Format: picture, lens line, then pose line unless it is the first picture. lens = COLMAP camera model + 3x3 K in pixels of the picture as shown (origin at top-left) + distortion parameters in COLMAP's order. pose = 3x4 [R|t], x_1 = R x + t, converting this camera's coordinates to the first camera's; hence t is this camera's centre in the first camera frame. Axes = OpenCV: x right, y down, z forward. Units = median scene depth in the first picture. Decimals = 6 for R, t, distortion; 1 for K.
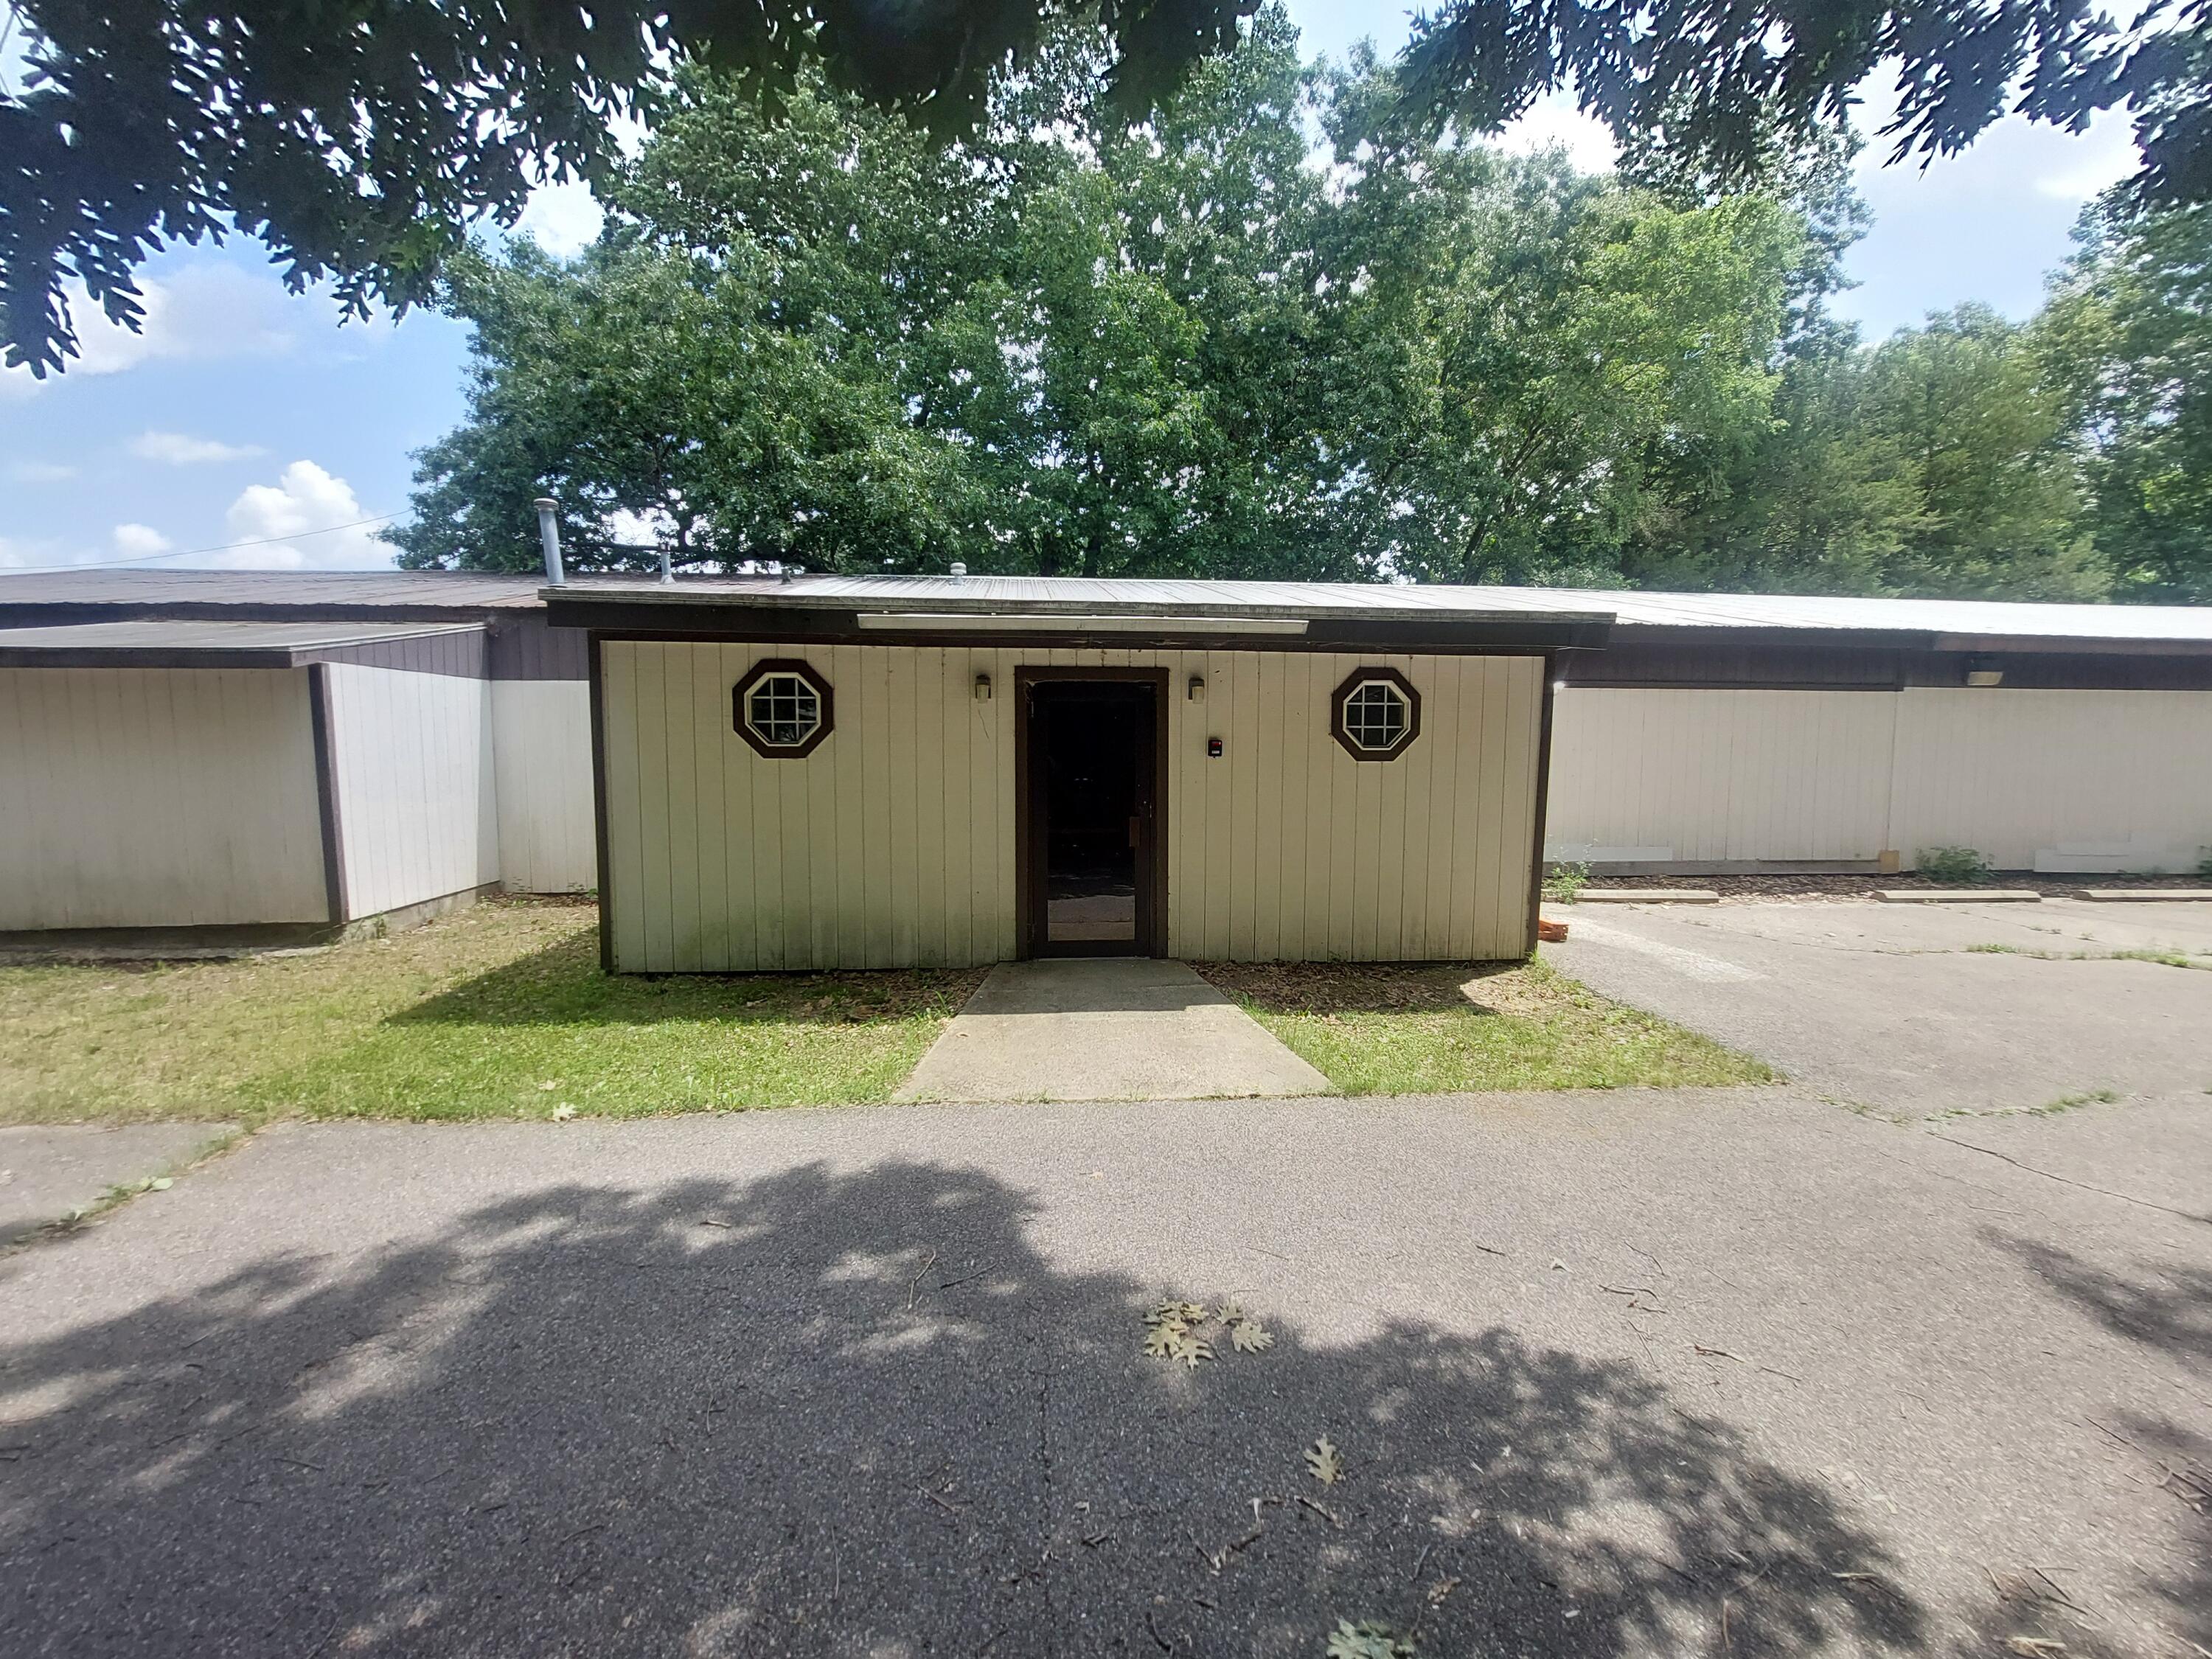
lens RADIAL K [[885.6, 0, 1093.6], [0, 885.6, 823.0], [0, 0, 1]] dist [-0.023020, 0.002328]
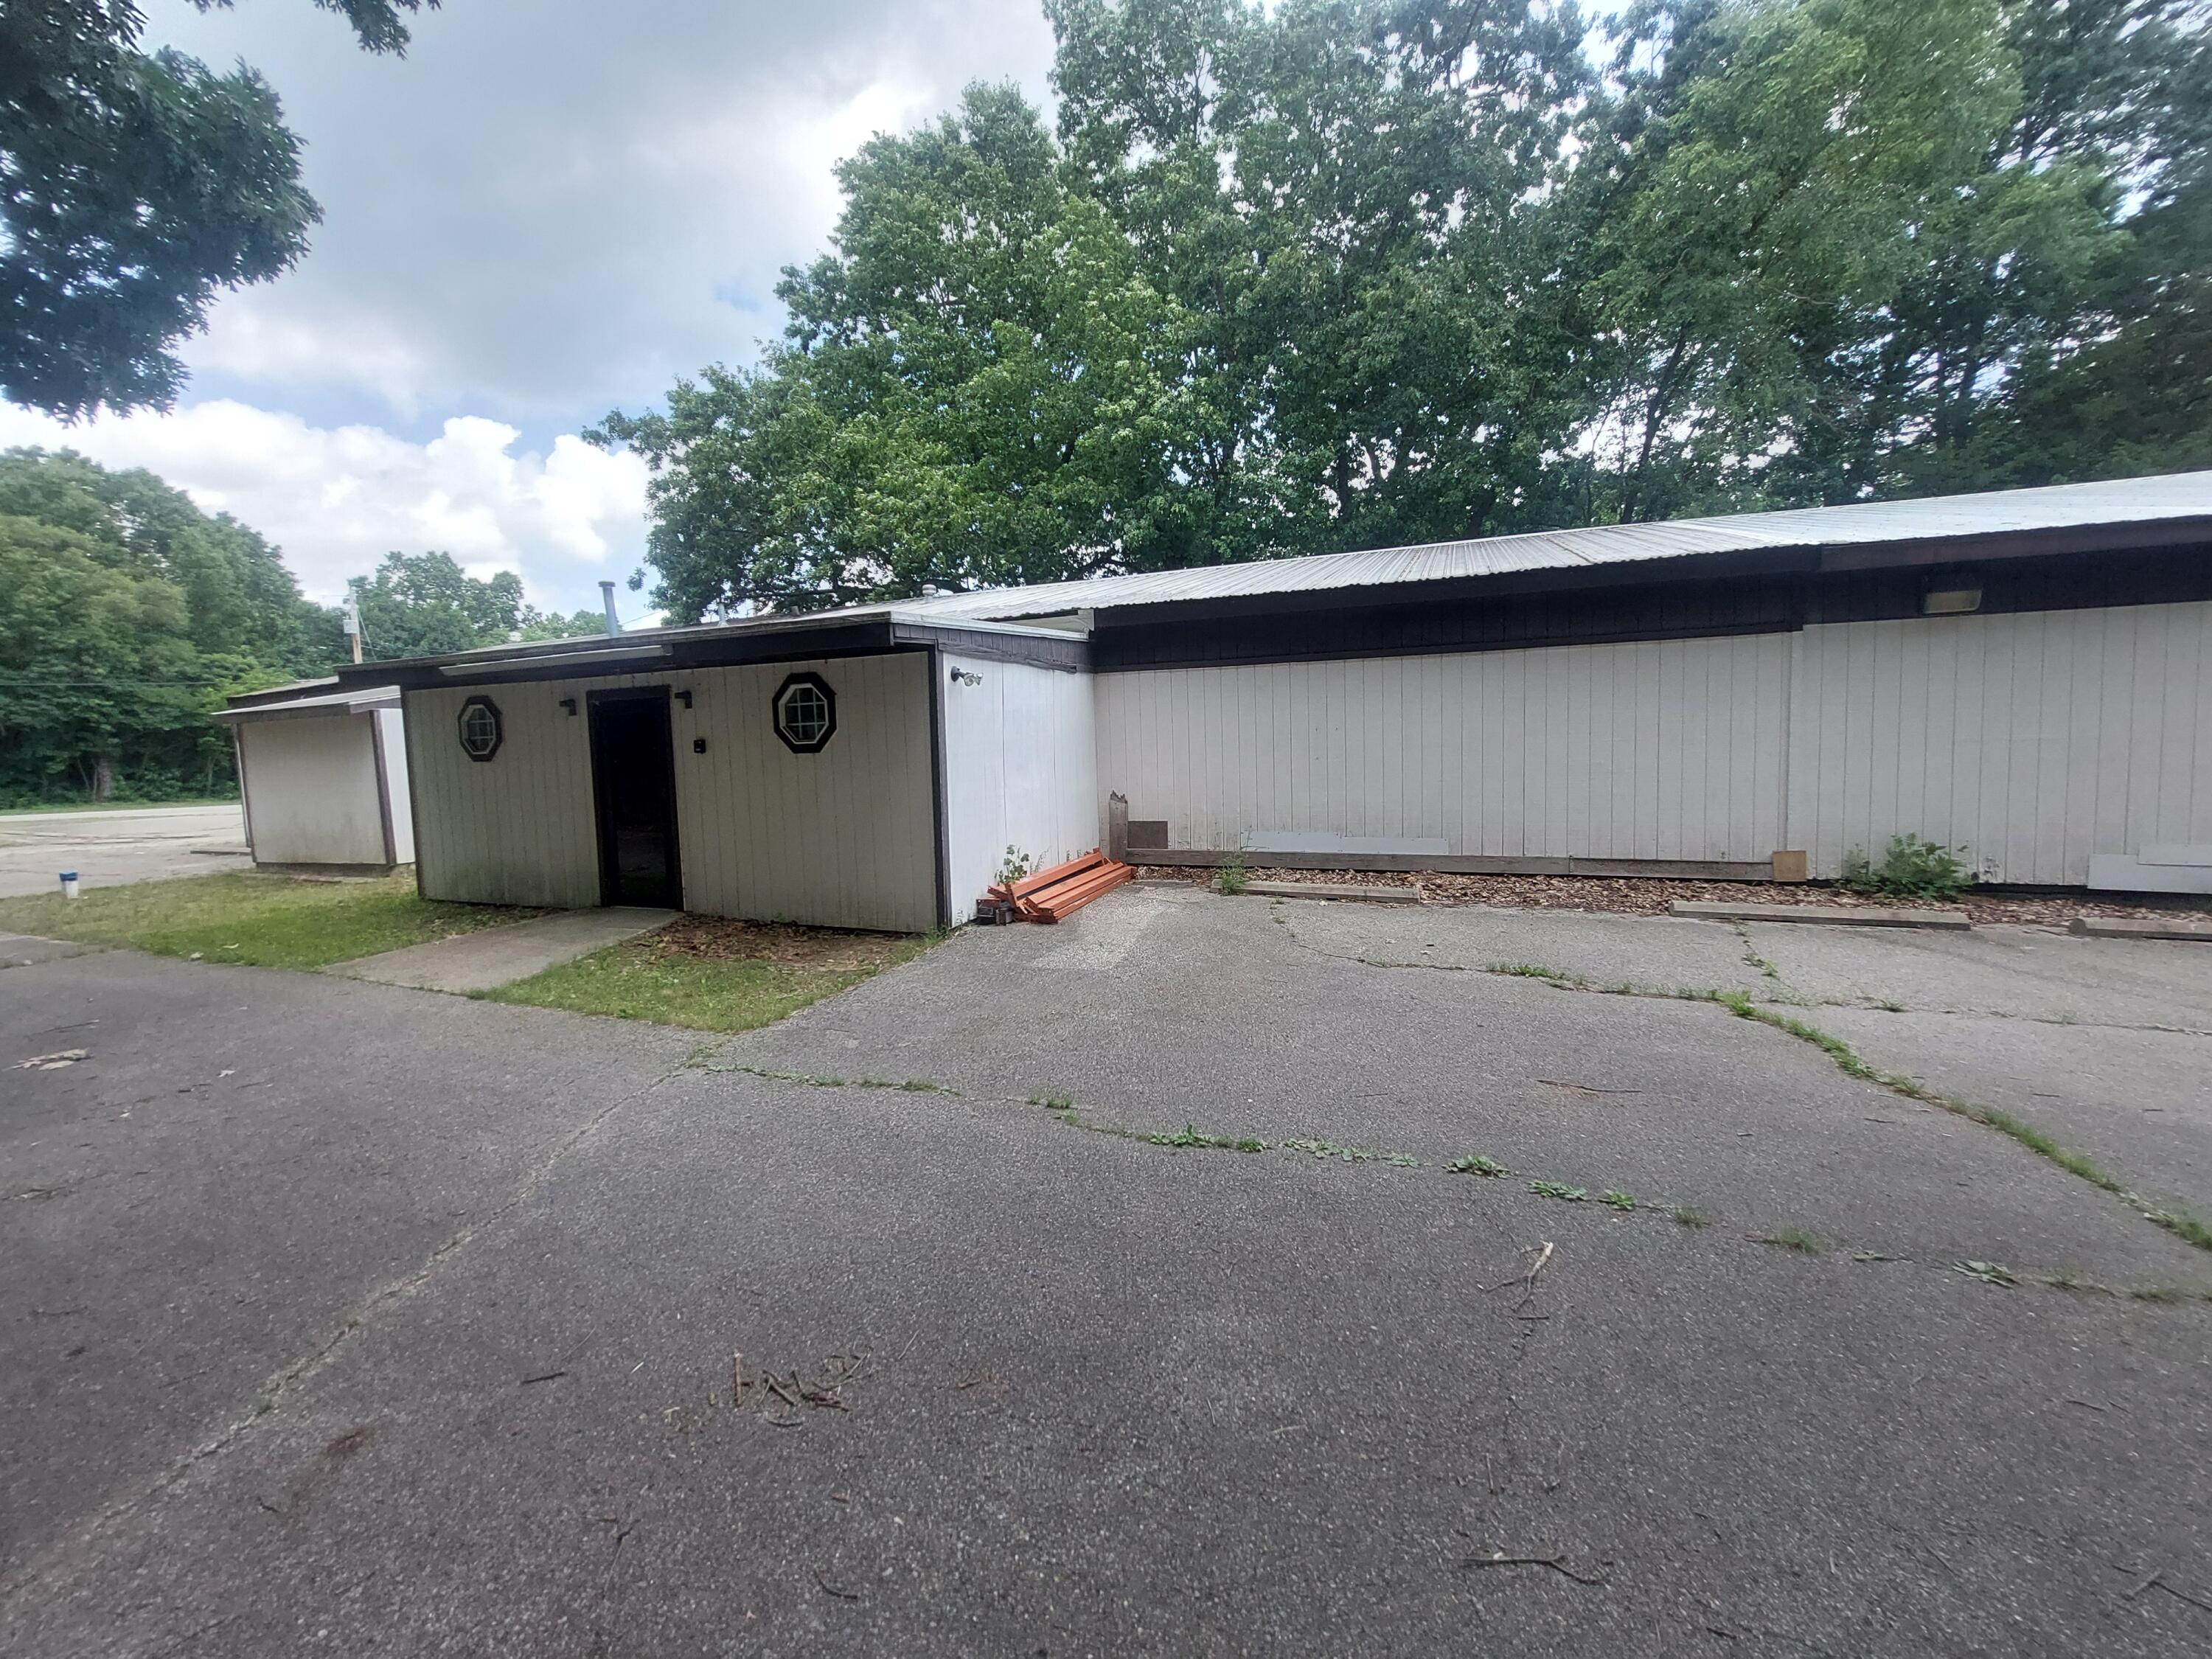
lens RADIAL K [[885.6, 0, 1088.0], [0, 885.6, 816.6], [0, 0, 1]] dist [-0.023020, 0.002328]
pose [[0.893589, 0.010889, -0.448753, 0.720579], [-0.005383, 0.999894, 0.013543, -0.003081], [0.448853, -0.009686, 0.893553, 0.076188]]
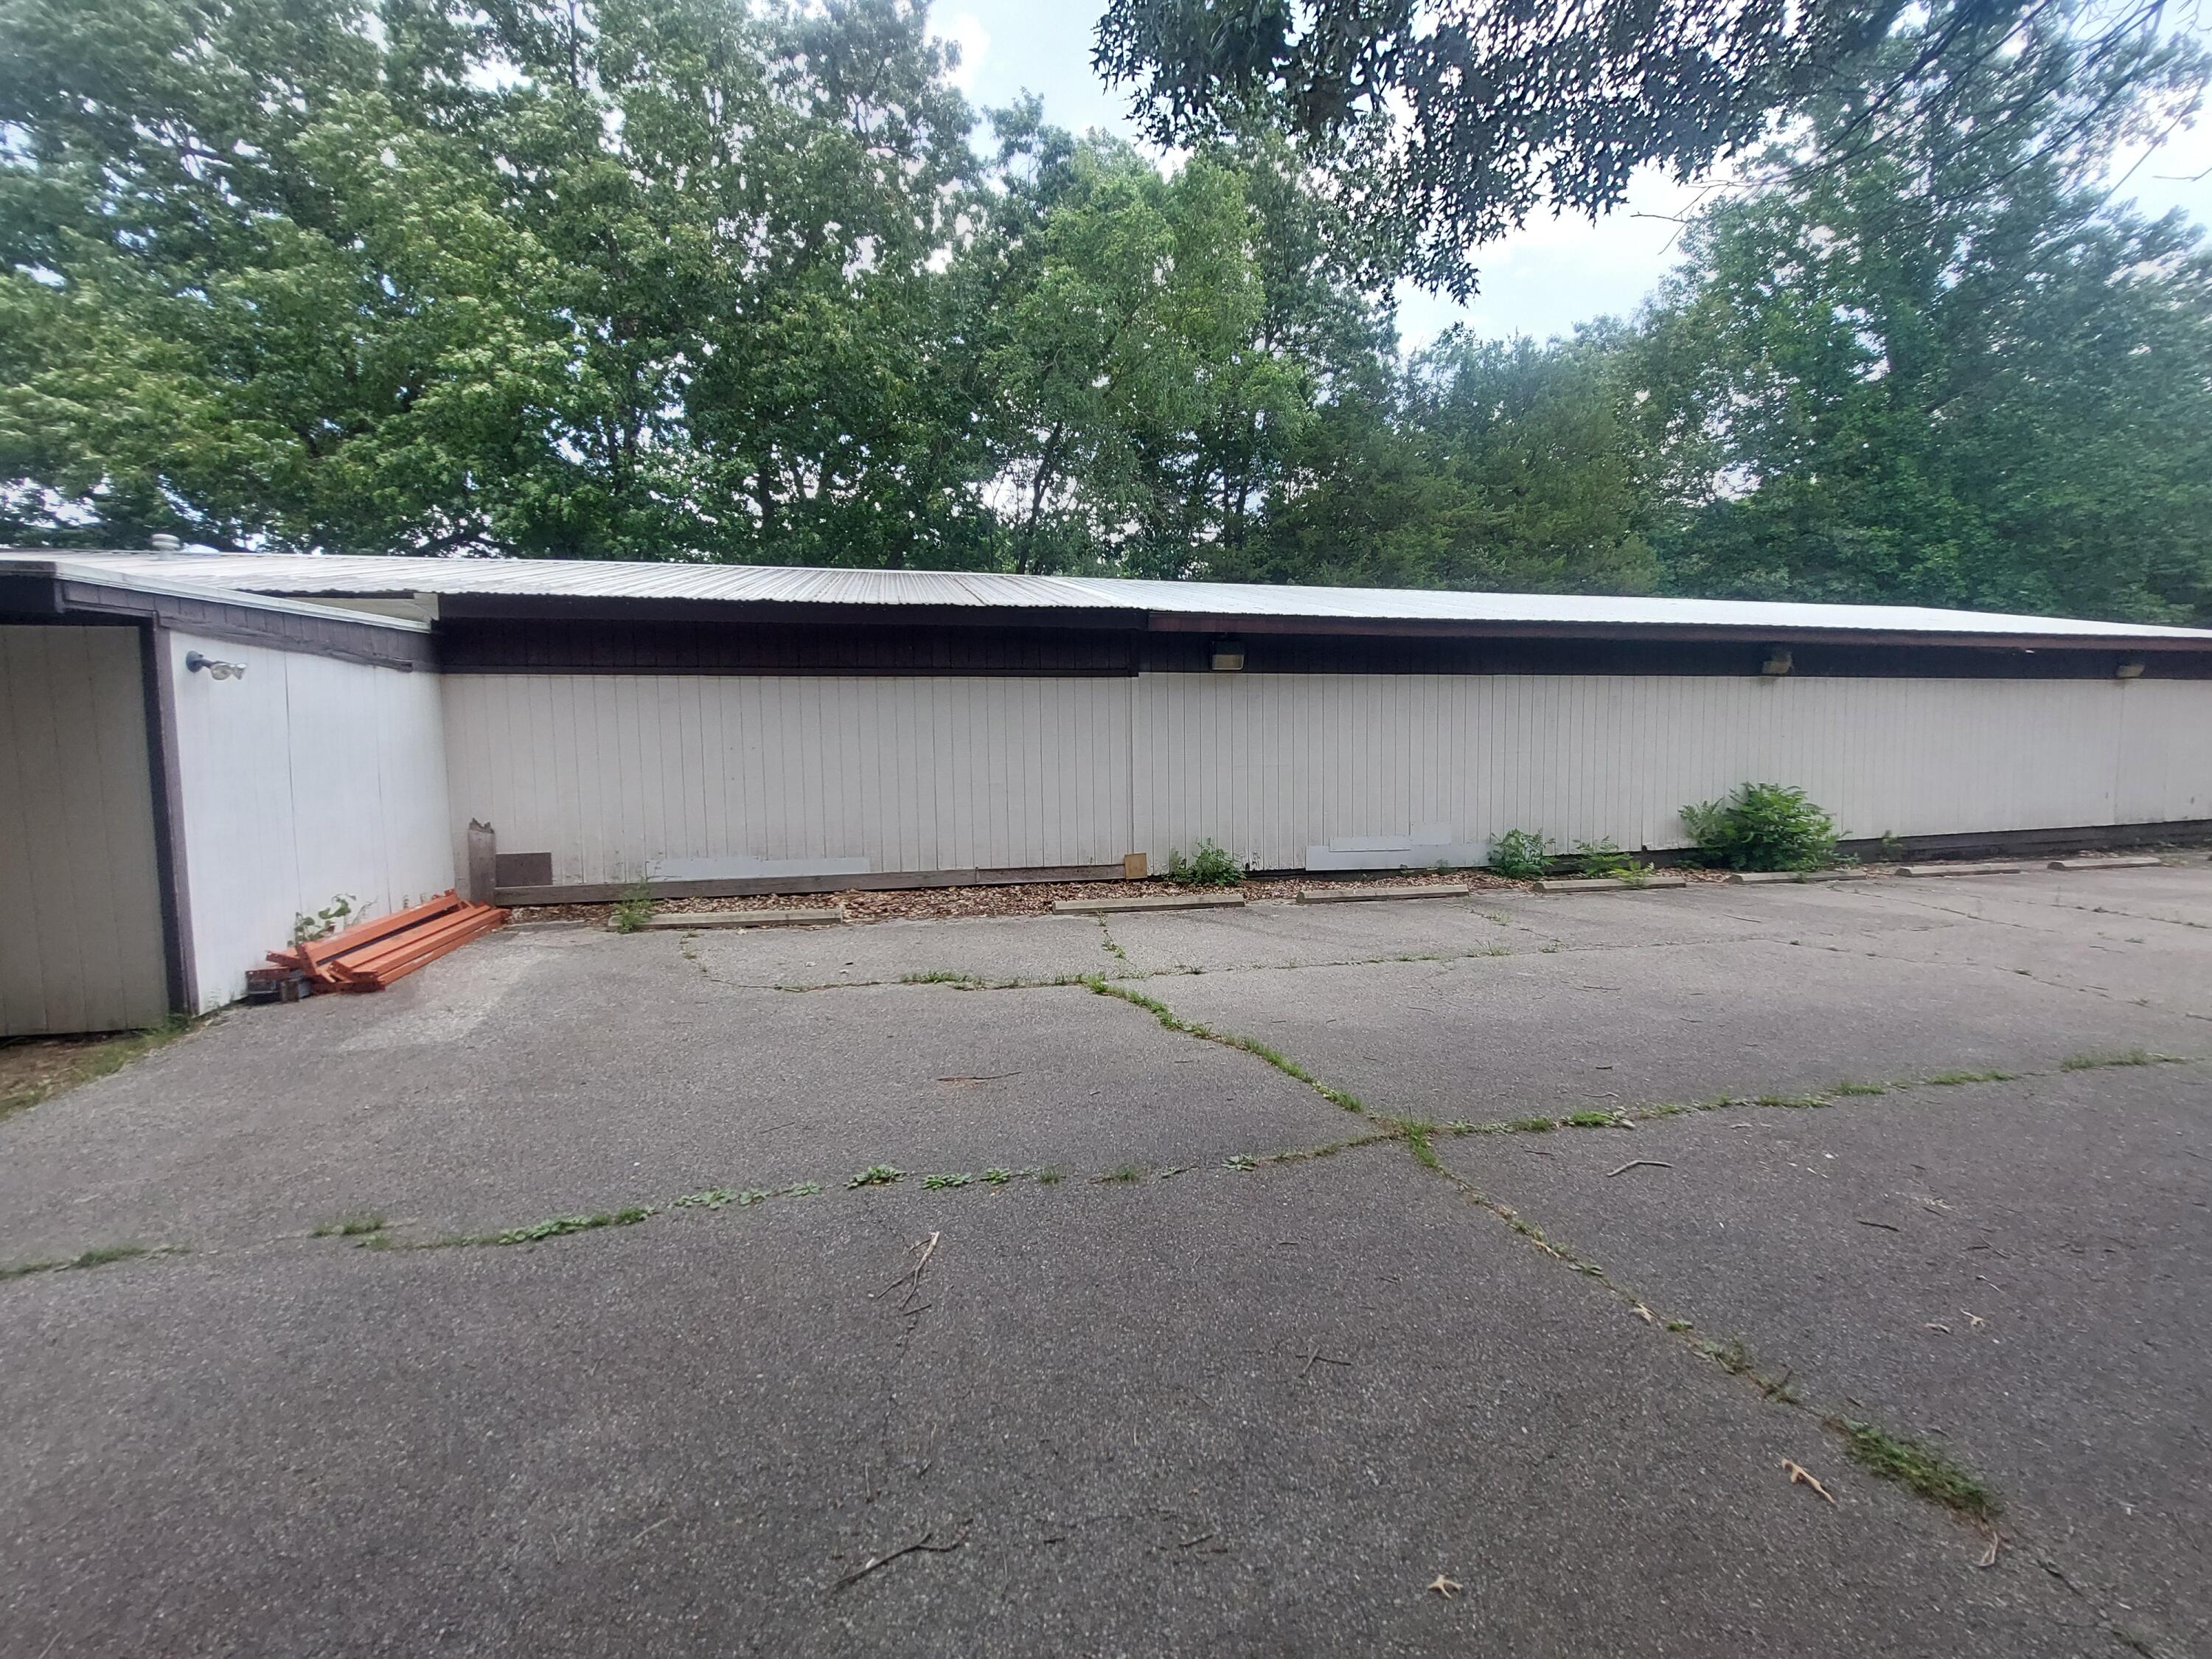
lens RADIAL K [[885.6, 0, 1105.9], [0, 885.6, 833.7], [0, 0, 1]] dist [-0.023020, 0.002328]
pose [[0.987881, -0.026205, 0.152985, 0.745625], [0.024067, 0.999585, 0.015813, -0.003604], [-0.153336, -0.011940, 0.988102, 0.087623]]
